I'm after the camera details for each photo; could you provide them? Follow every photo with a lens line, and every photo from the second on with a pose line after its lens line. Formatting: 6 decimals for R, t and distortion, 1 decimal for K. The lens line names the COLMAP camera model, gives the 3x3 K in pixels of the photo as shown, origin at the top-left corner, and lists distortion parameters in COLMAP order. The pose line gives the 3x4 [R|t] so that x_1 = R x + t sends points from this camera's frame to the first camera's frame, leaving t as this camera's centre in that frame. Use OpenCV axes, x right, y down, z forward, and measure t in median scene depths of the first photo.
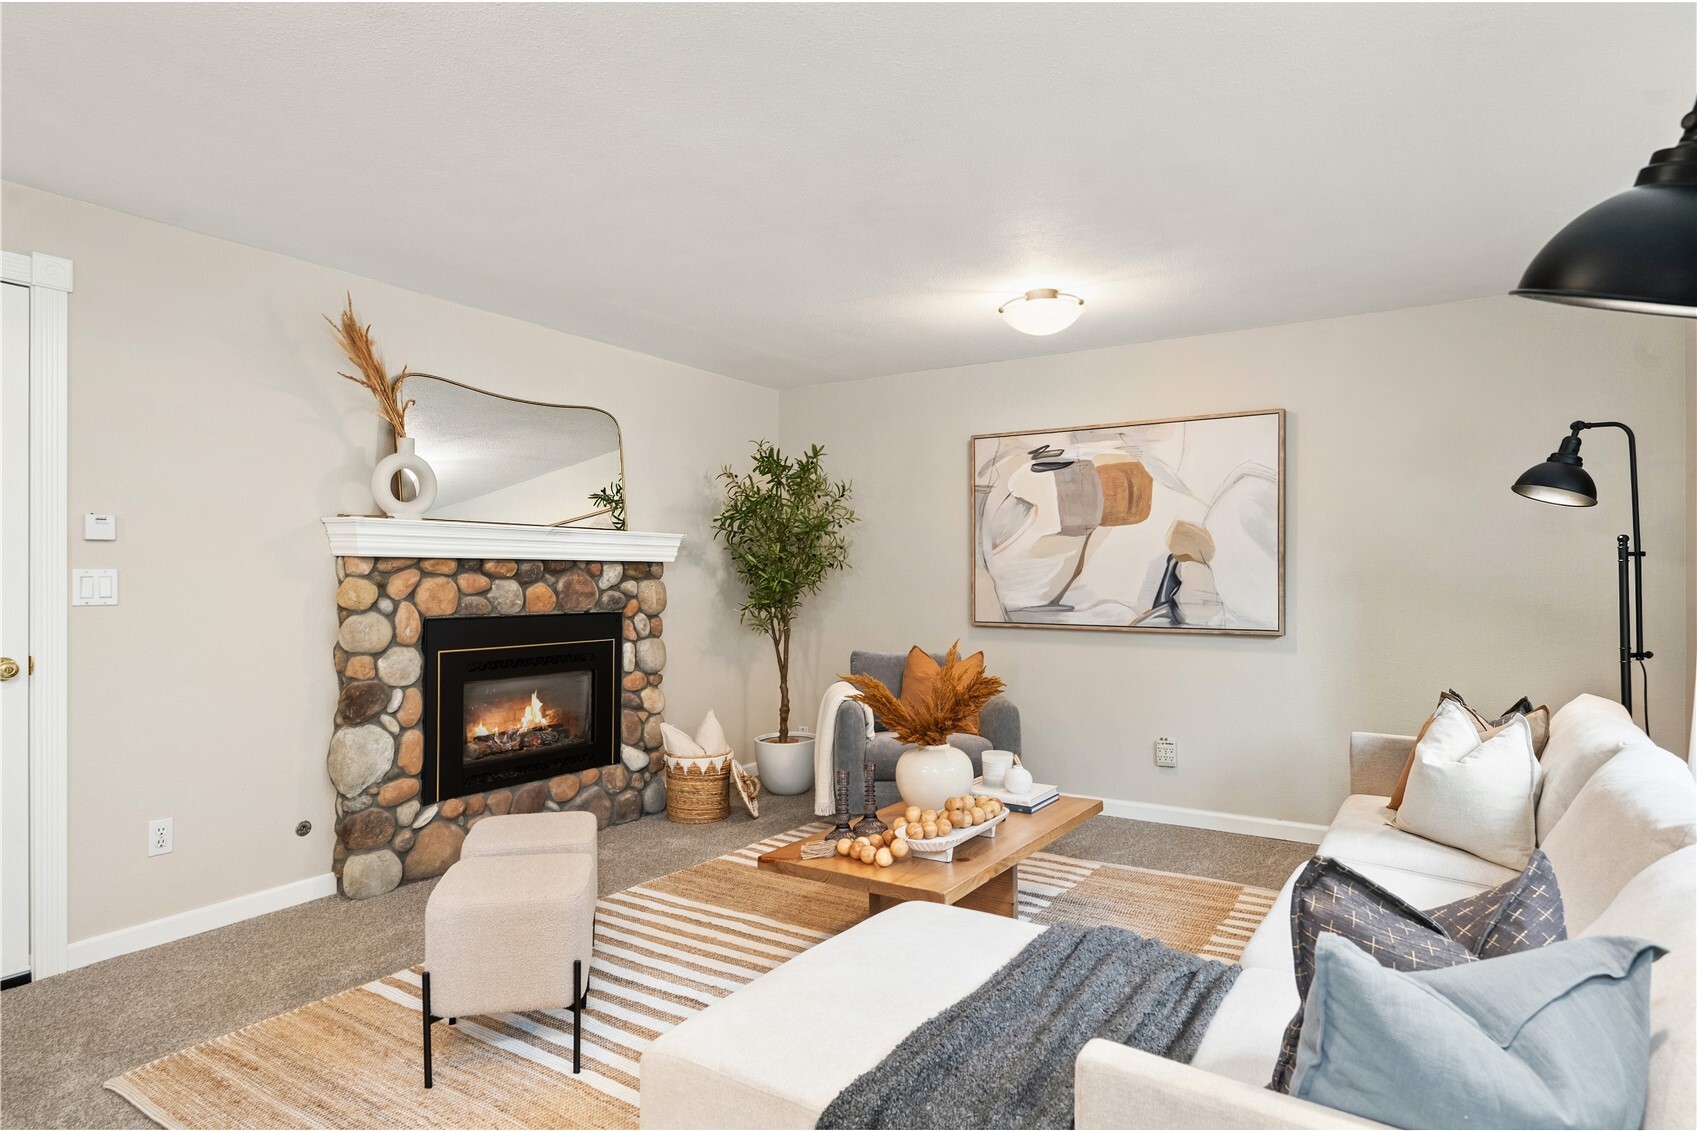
lens RADIAL K [[924.1, 0, 851.4], [0, 924.1, 563.1], [0, 0, 1]] dist [-0.001357, -0.000691]
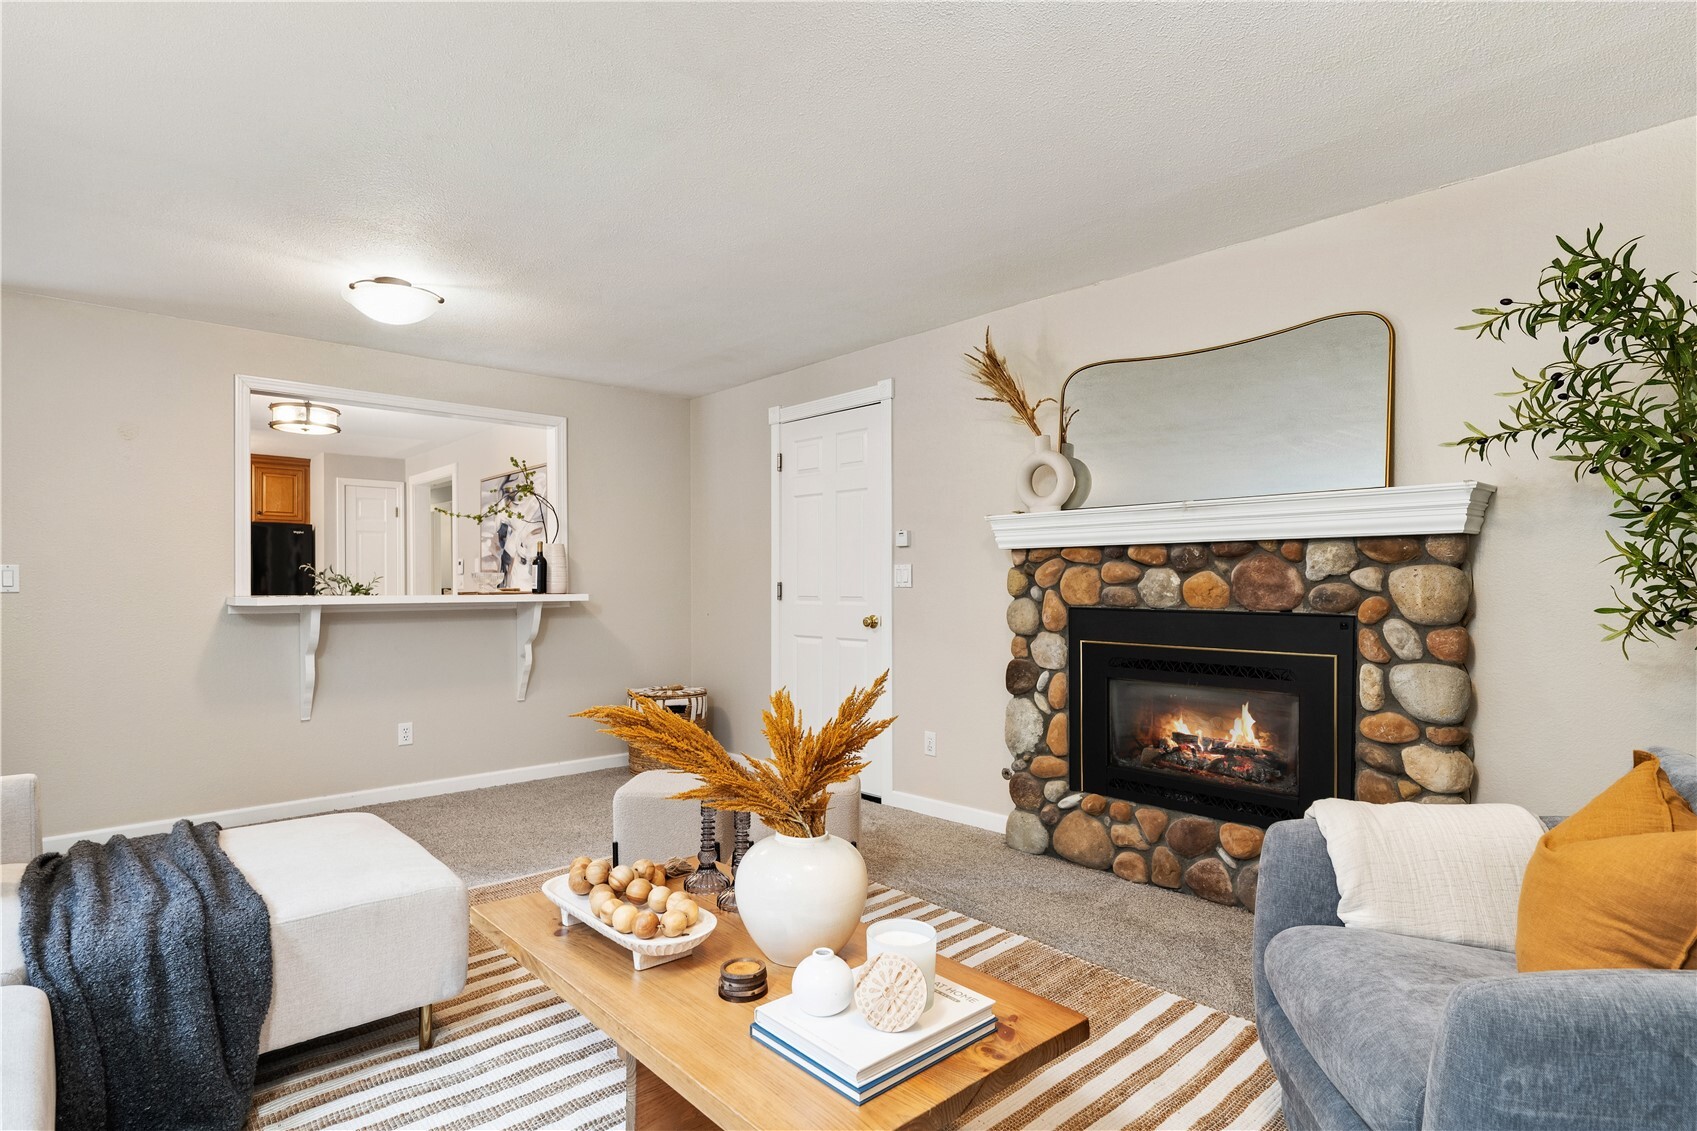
lens RADIAL K [[879.0, 0, 848.0], [0, 879.0, 578.2], [0, 0, 1]] dist [-0.005071, -0.000345]
pose [[-0.241834, -0.000179, -0.970318, 0.536073], [0.019379, 0.999800, -0.005014, 0.028220], [0.970124, -0.020016, -0.241782, 0.991615]]
